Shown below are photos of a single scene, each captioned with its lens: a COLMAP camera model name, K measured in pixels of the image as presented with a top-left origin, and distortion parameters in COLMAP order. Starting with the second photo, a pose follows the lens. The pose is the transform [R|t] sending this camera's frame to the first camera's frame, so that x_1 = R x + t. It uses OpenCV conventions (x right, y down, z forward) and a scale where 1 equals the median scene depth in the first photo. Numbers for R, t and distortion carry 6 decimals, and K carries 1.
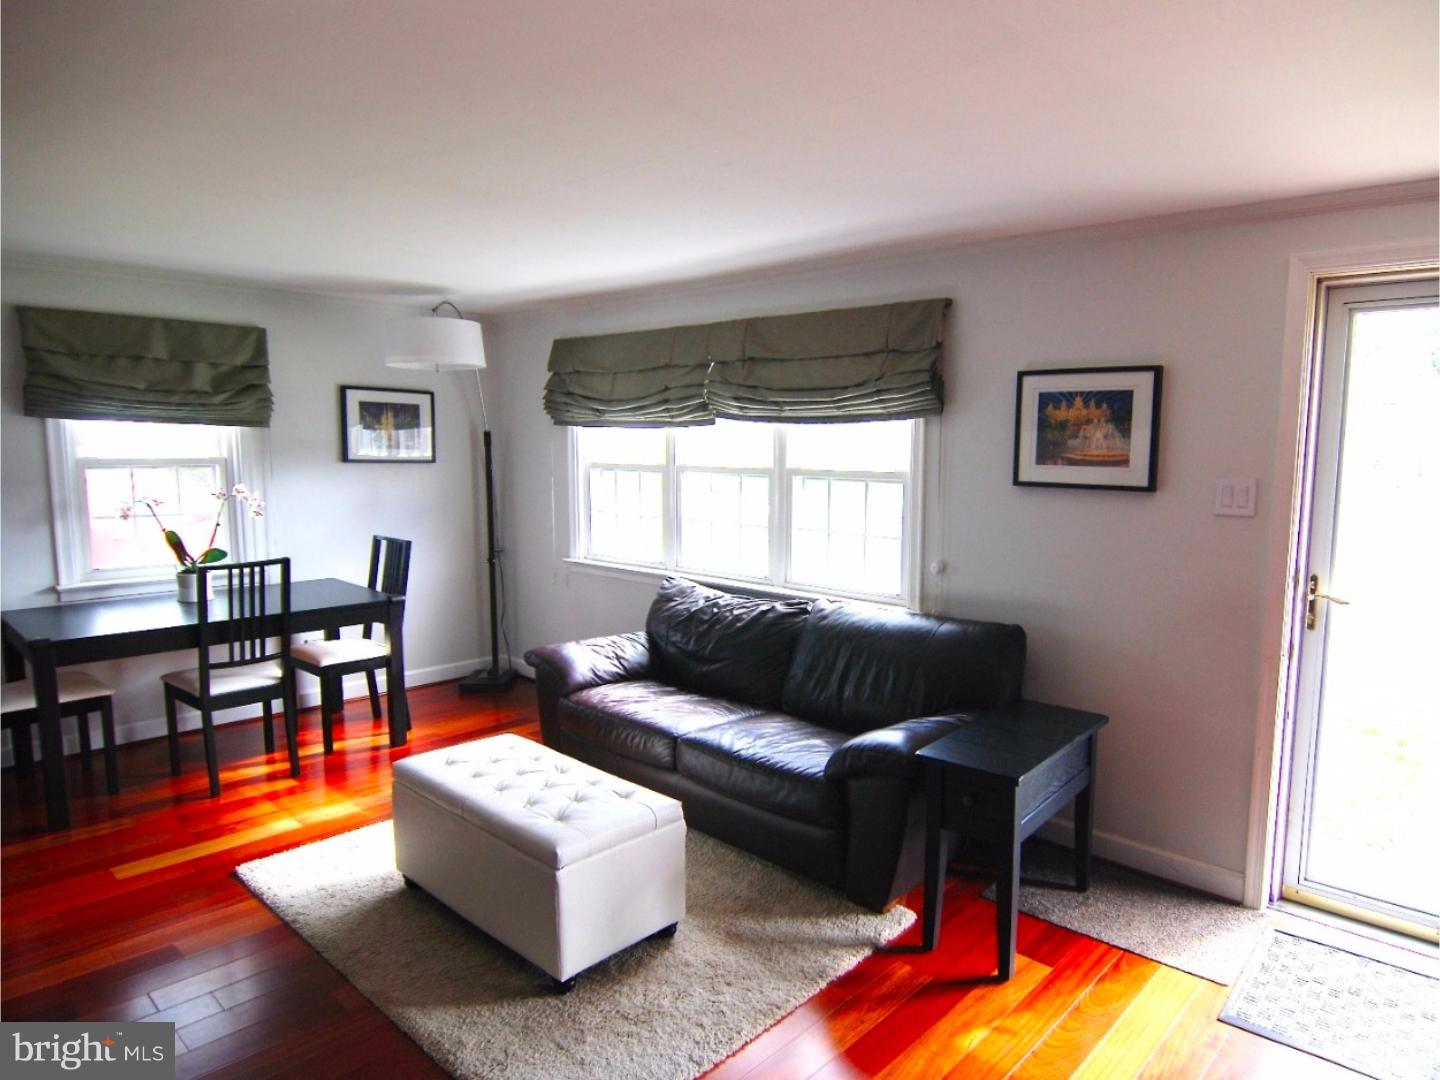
lens RADIAL K [[896.1, 0, 722.1], [0, 896.1, 549.3], [0, 0, 1]] dist [-0.006094, -0.000906]
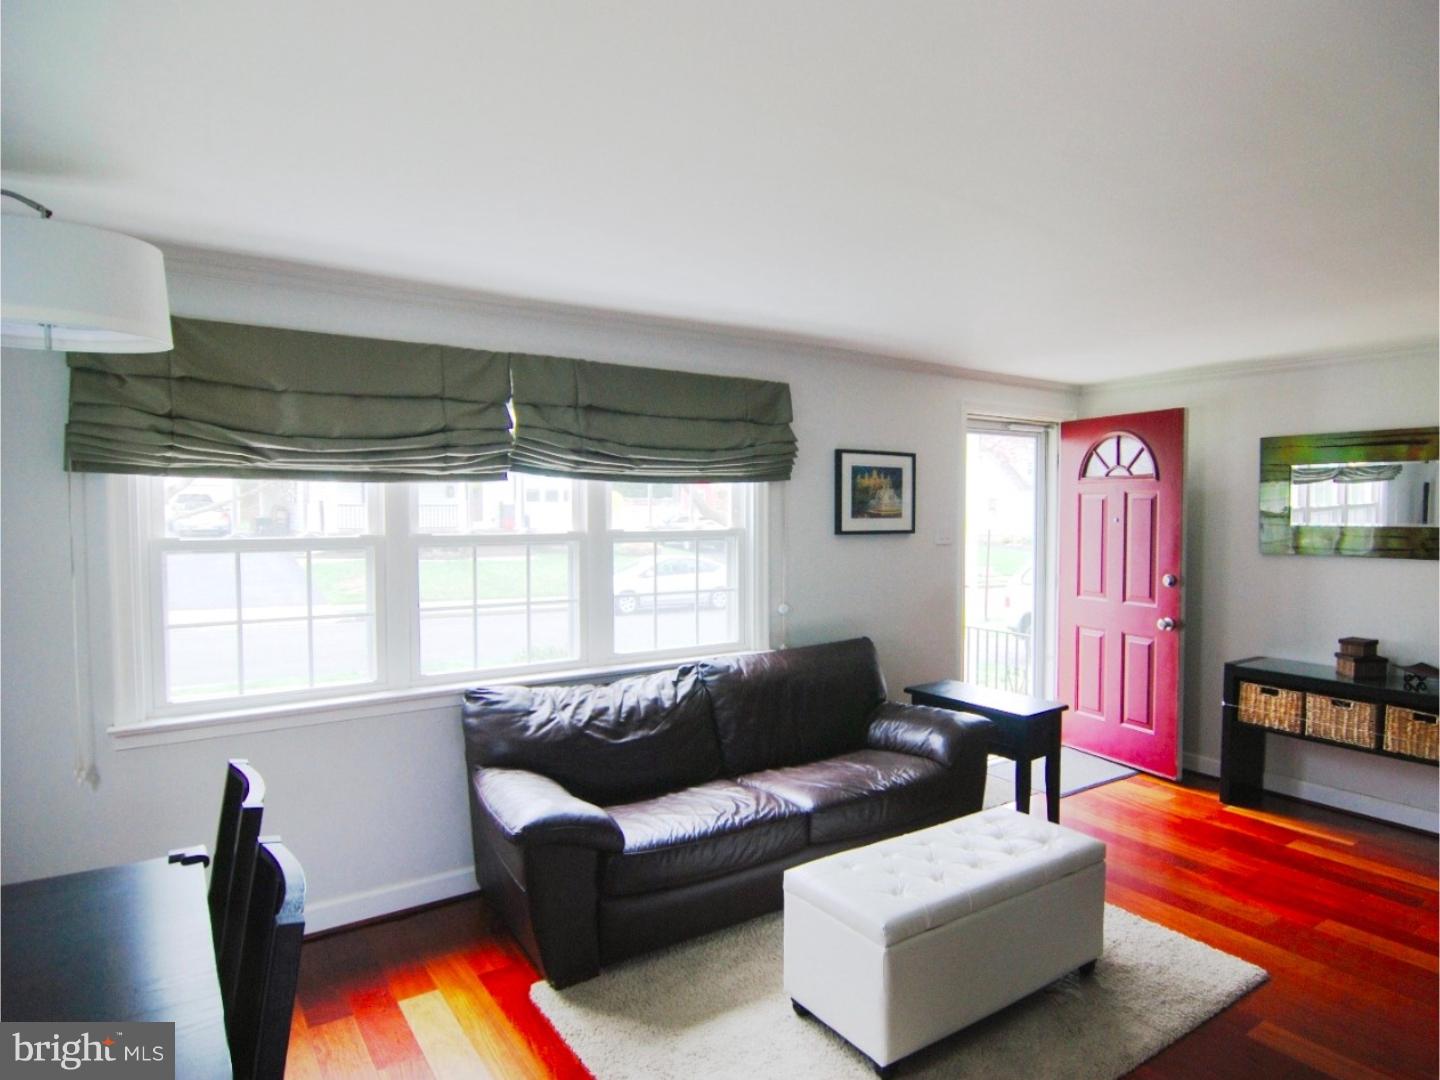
lens RADIAL K [[857.5, 0, 721.4], [0, 857.5, 531.5], [0, 0, 1]] dist [-0.000610, -0.000451]
pose [[0.215415, -0.041493, 0.975641, -0.831107], [0.115010, 0.993222, 0.016847, -0.103021], [-0.969726, 0.108579, 0.218727, 0.786137]]
